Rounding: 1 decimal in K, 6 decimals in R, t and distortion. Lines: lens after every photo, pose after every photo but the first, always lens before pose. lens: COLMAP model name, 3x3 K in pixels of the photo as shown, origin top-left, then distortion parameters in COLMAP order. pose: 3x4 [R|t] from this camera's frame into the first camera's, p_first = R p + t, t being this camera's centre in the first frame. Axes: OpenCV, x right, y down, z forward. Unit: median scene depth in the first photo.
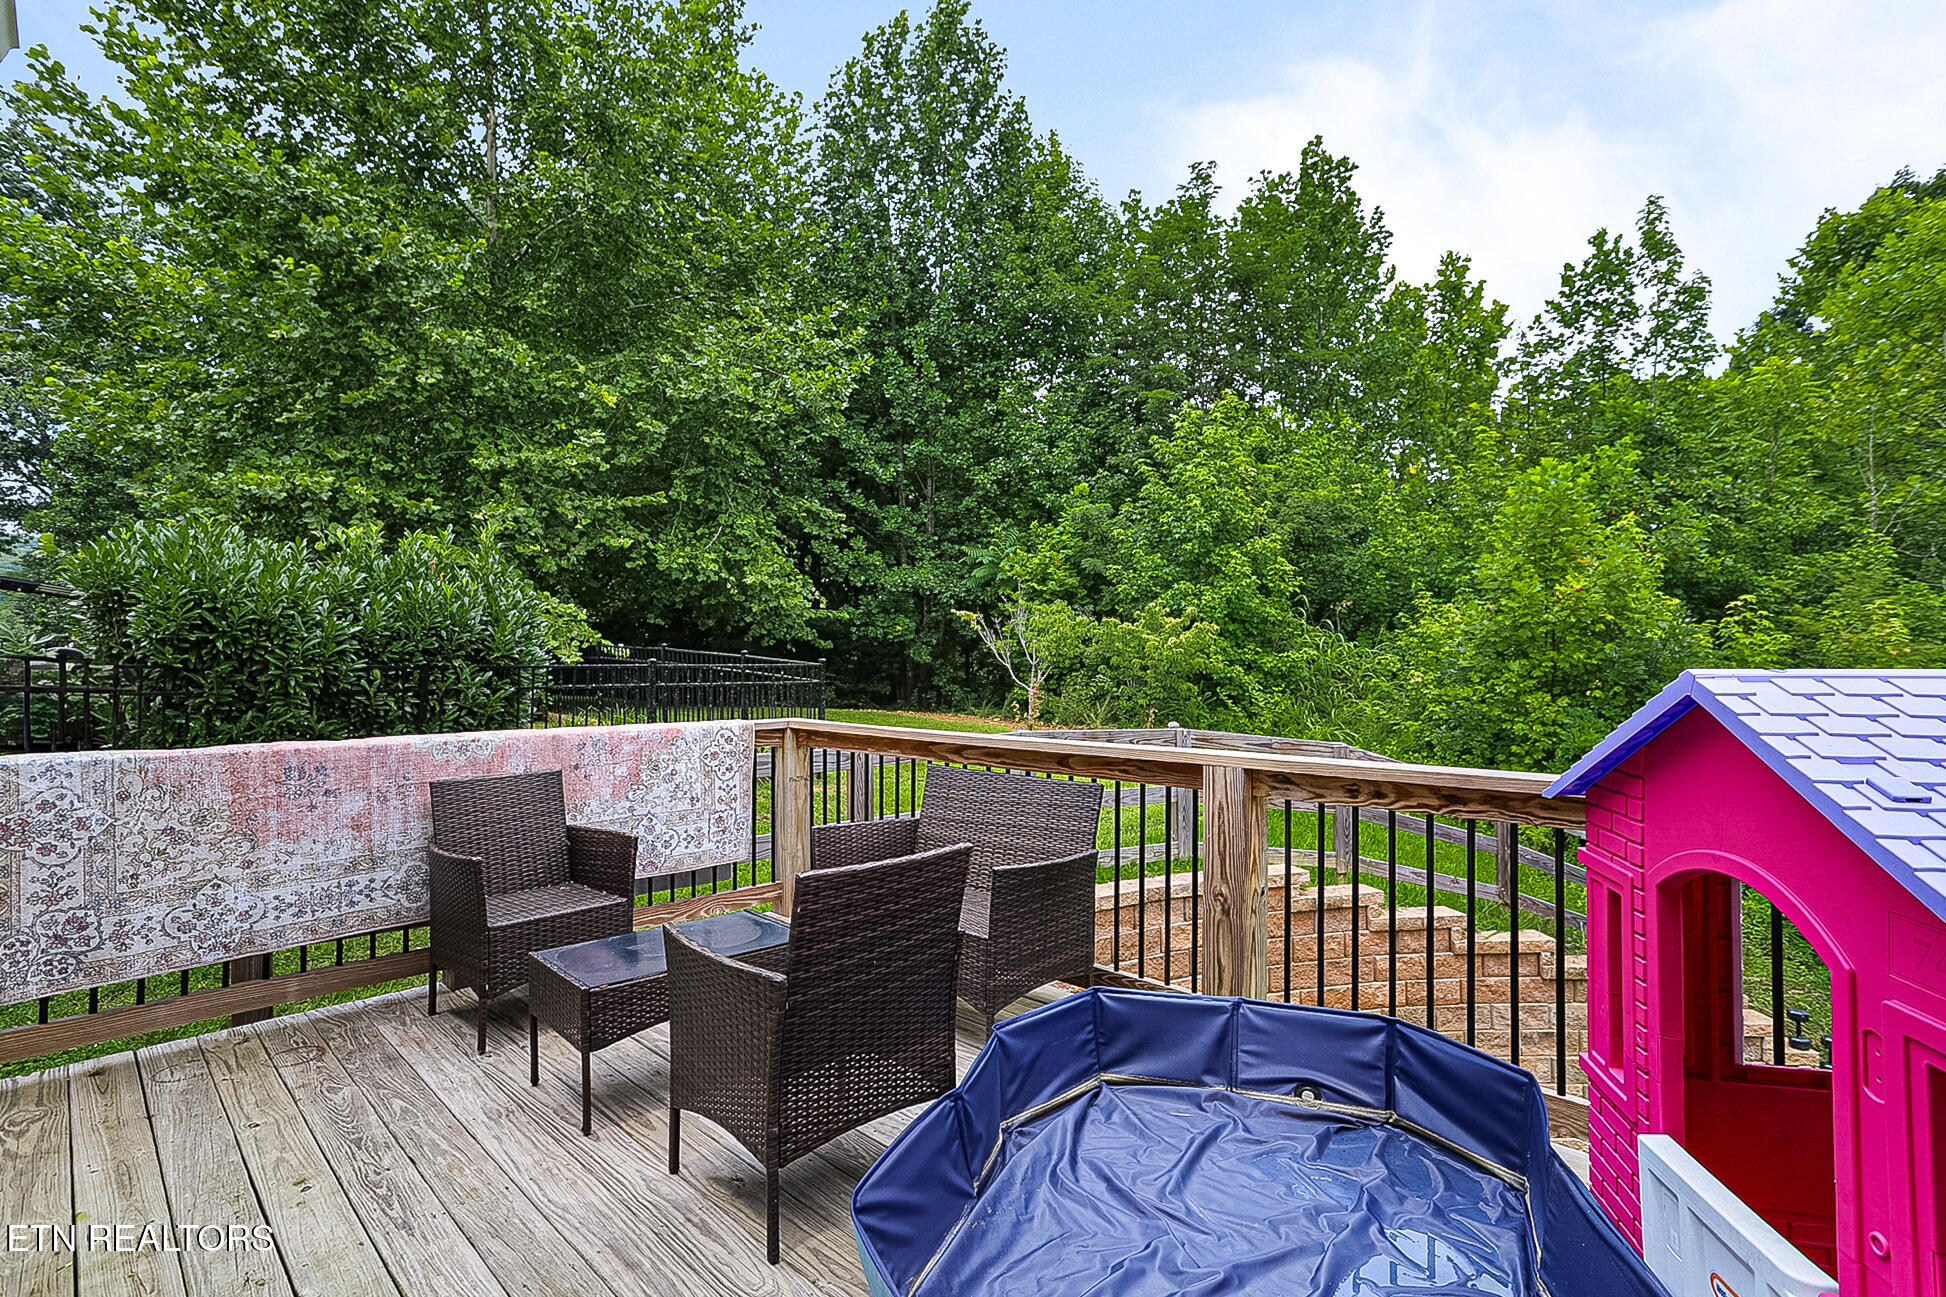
lens RADIAL K [[960.8, 0, 980.8], [0, 960.8, 648.1], [0, 0, 1]] dist [-0.011603, 0.009363]
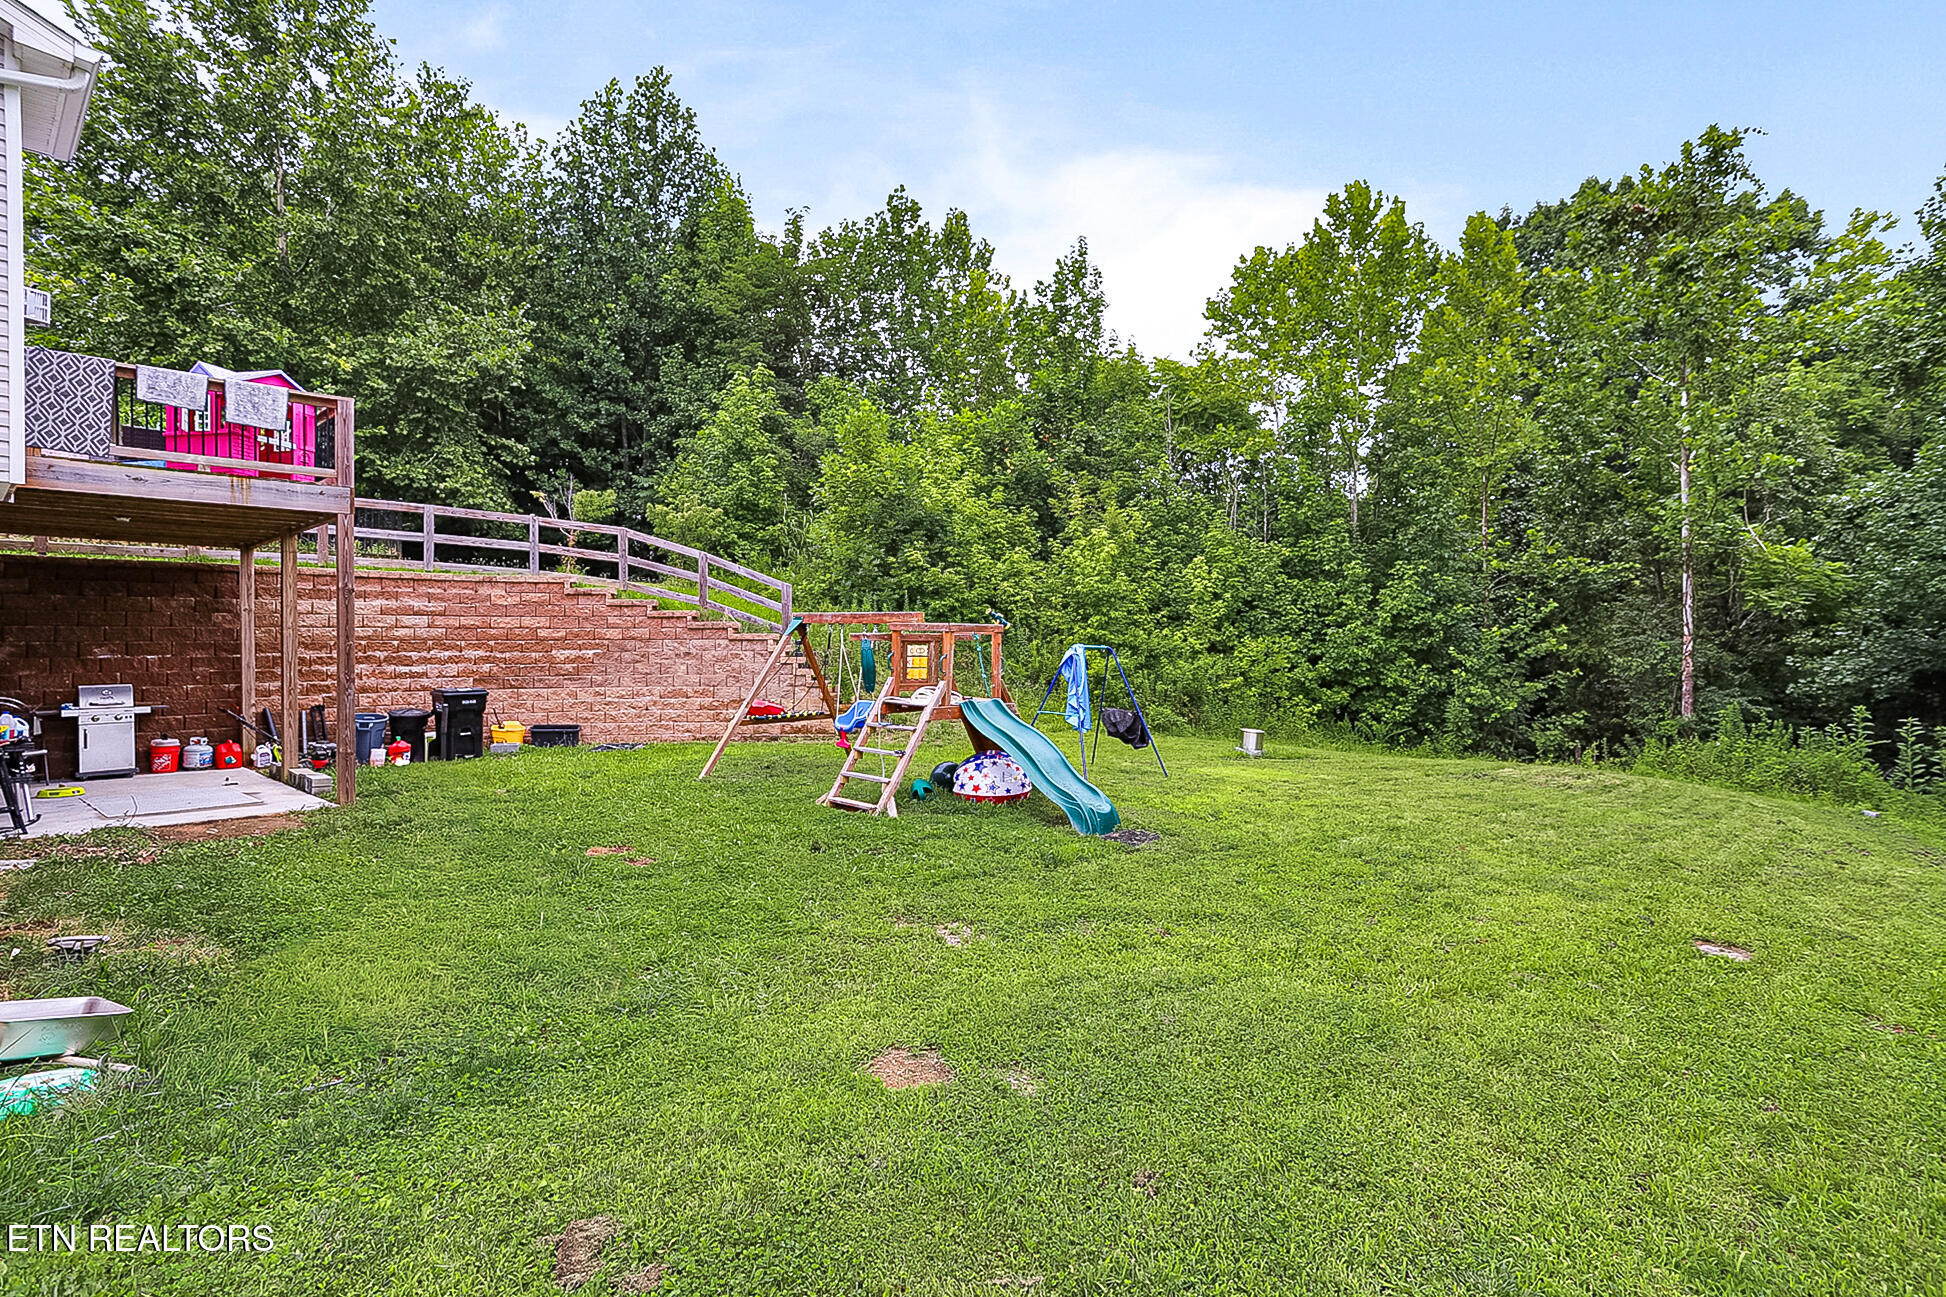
lens RADIAL K [[960.8, 0, 986.9], [0, 960.8, 656.8], [0, 0, 1]] dist [-0.011603, 0.009363]
pose [[0.998362, -0.003575, 0.057098, 0.527478], [0.002709, 0.999880, 0.015239, 0.179471], [-0.057146, -0.015060, 0.998252, -0.576092]]
